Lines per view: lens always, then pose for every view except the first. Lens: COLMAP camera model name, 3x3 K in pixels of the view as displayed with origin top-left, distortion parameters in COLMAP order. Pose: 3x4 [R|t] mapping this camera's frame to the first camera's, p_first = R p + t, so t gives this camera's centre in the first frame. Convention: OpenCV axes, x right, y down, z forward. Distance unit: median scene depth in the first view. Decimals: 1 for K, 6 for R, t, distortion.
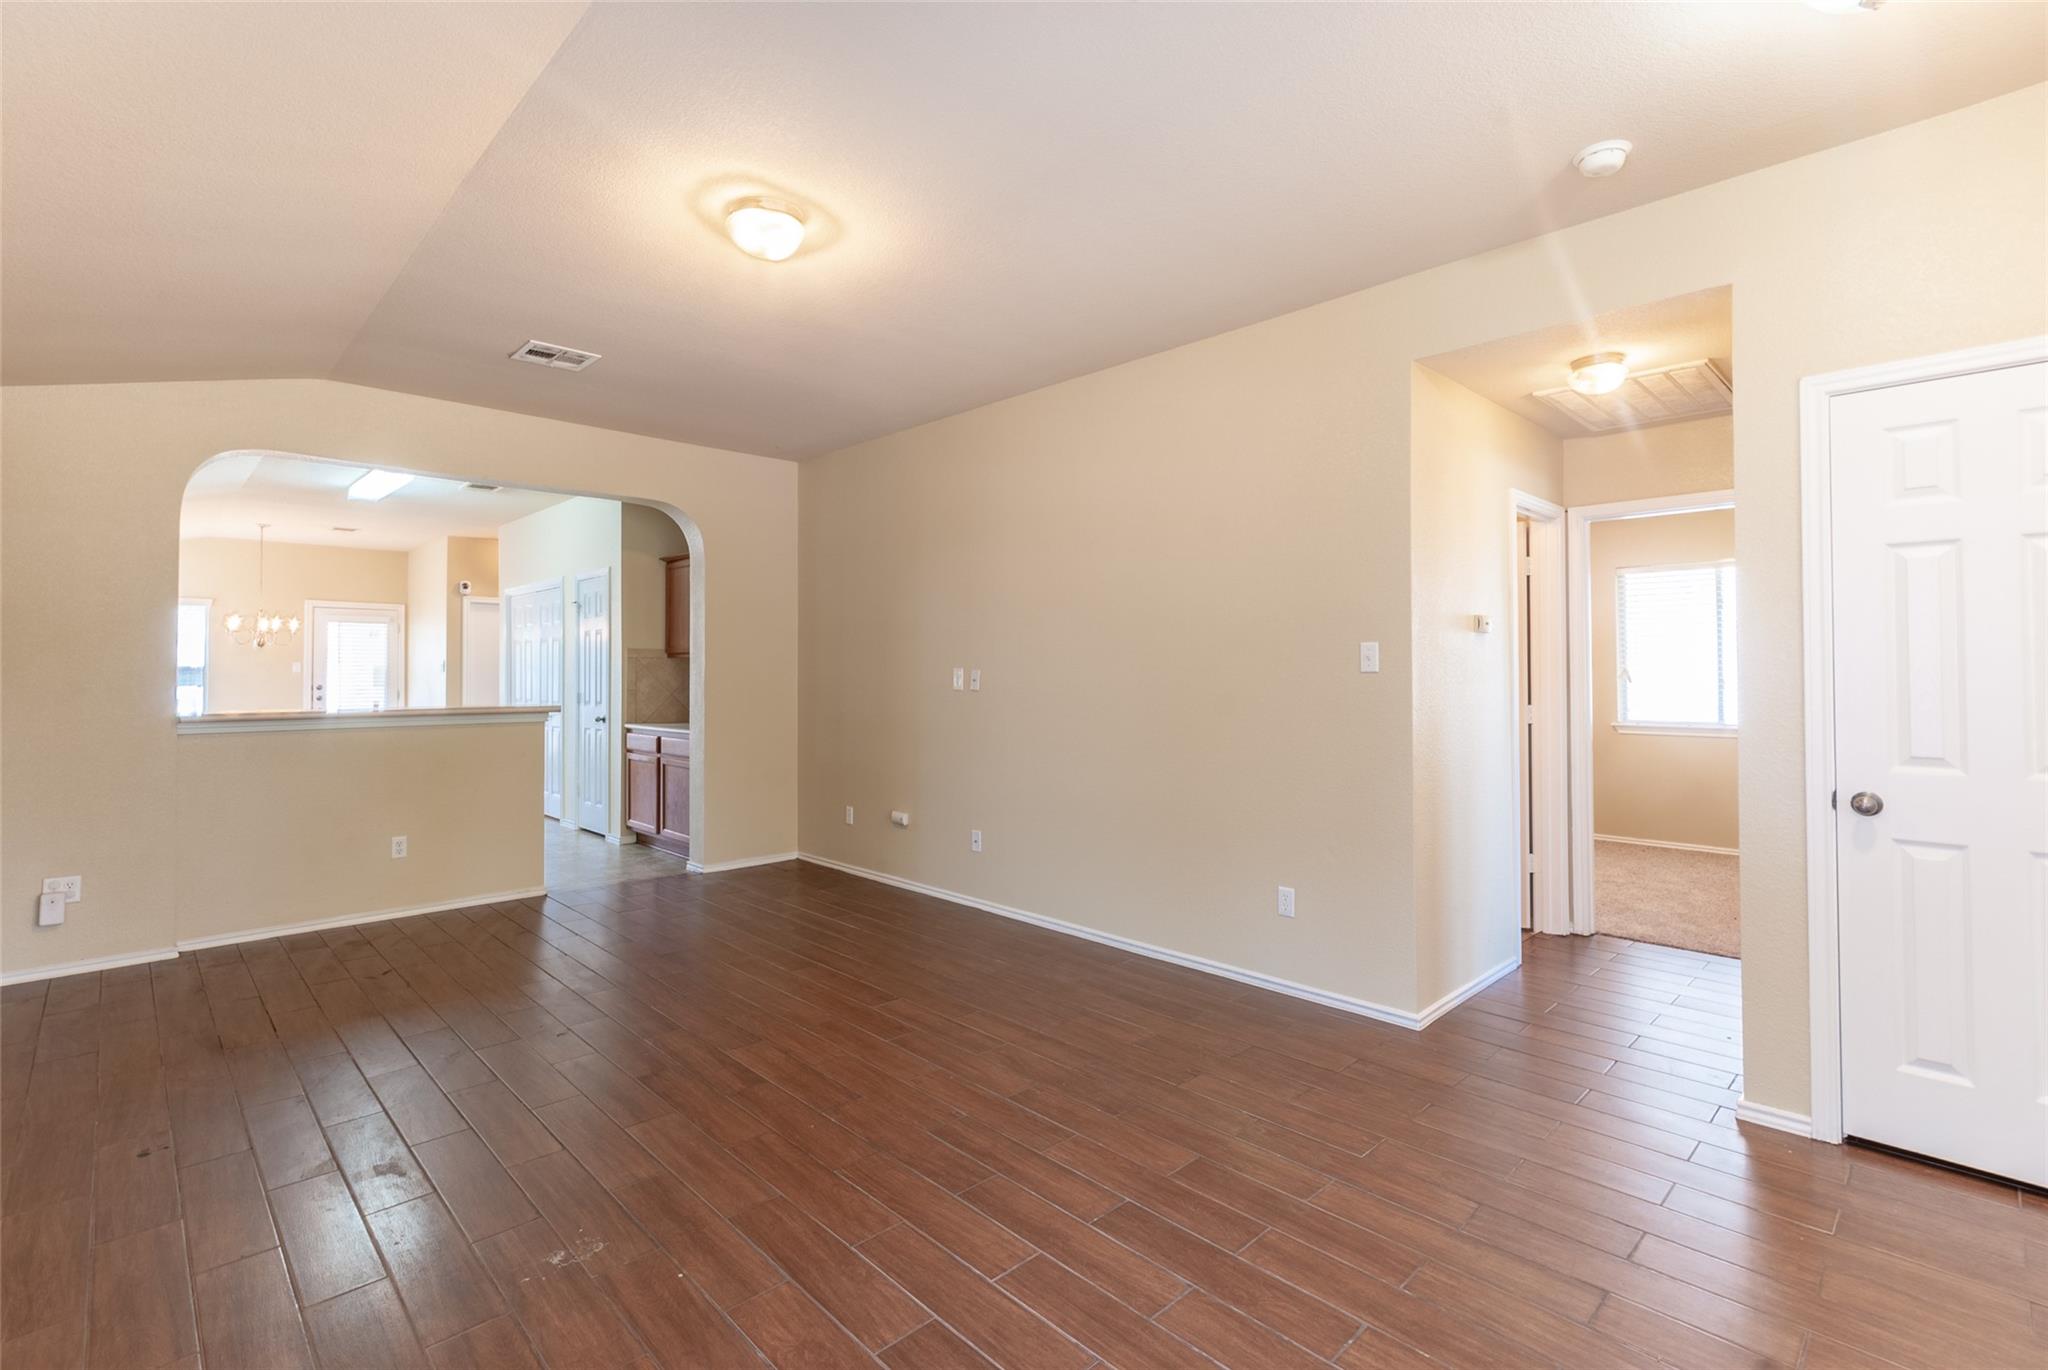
lens RADIAL K [[925.1, 0, 1022.5], [0, 925.1, 645.0], [0, 0, 1]] dist [0.010288, 0.000446]
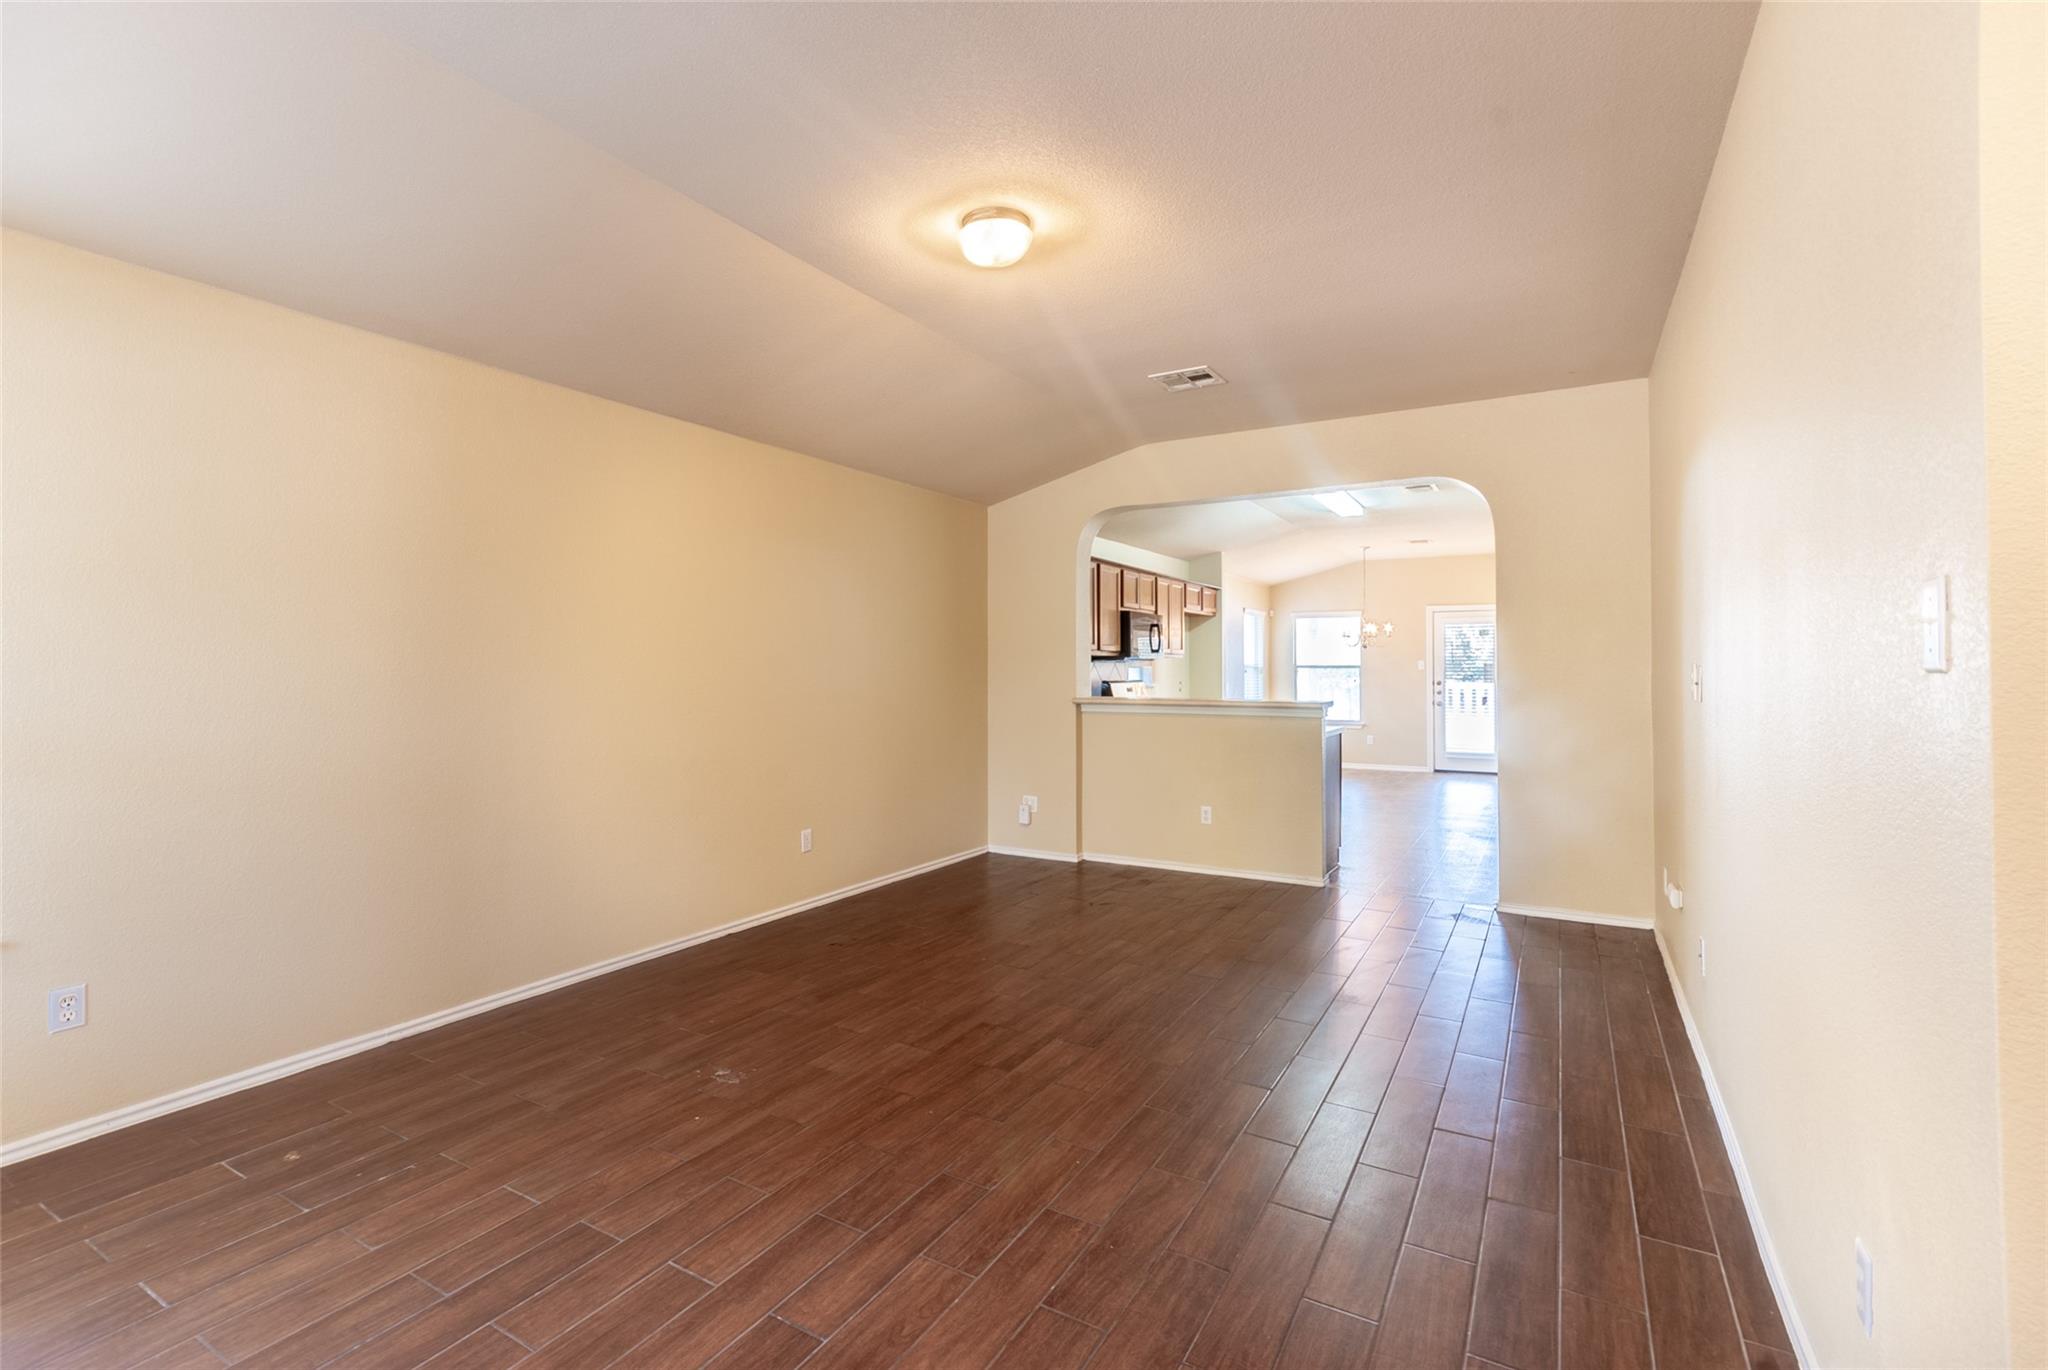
lens RADIAL K [[939.6, 0, 1019.2], [0, 939.6, 652.7], [0, 0, 1]] dist [-0.001027, 0.014169]
pose [[0.264973, -0.016758, -0.964110, 0.648650], [0.028418, 0.999550, -0.009564, 0.018459], [0.963837, -0.024863, 0.265330, 0.664045]]
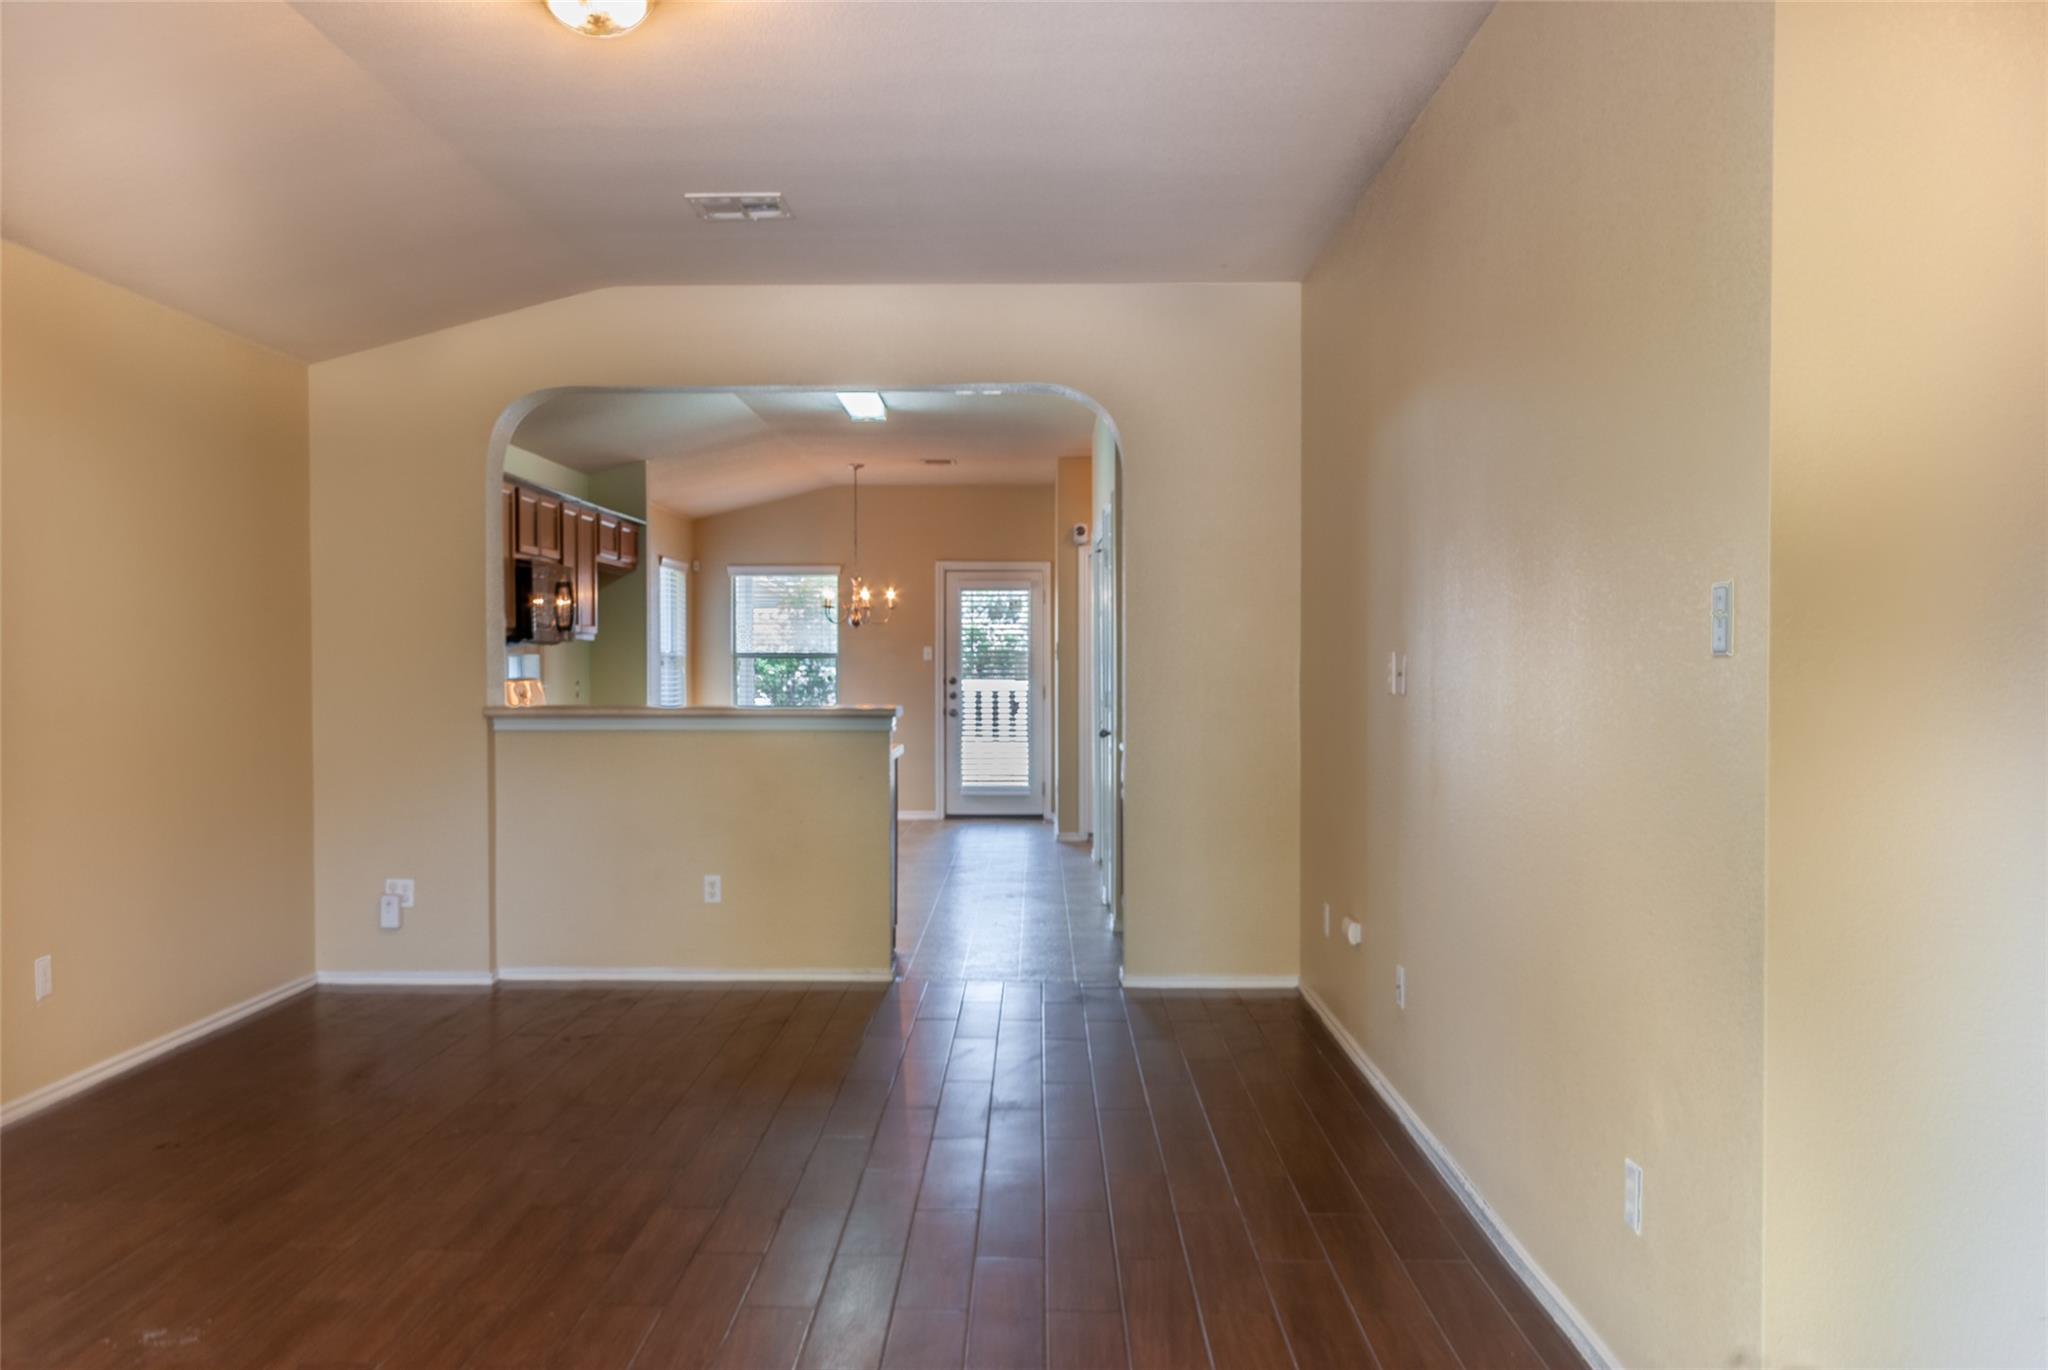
lens RADIAL K [[1712.2, 0, 1024.0], [0, 1712.2, 685.0], [0, 0, 1]] dist [-0.005698, 0.004295]
pose [[0.706402, 0.009871, -0.707742, 0.733858], [0.021100, 0.999165, 0.034996, 0.010699], [0.707497, -0.039655, 0.705603, 0.294848]]
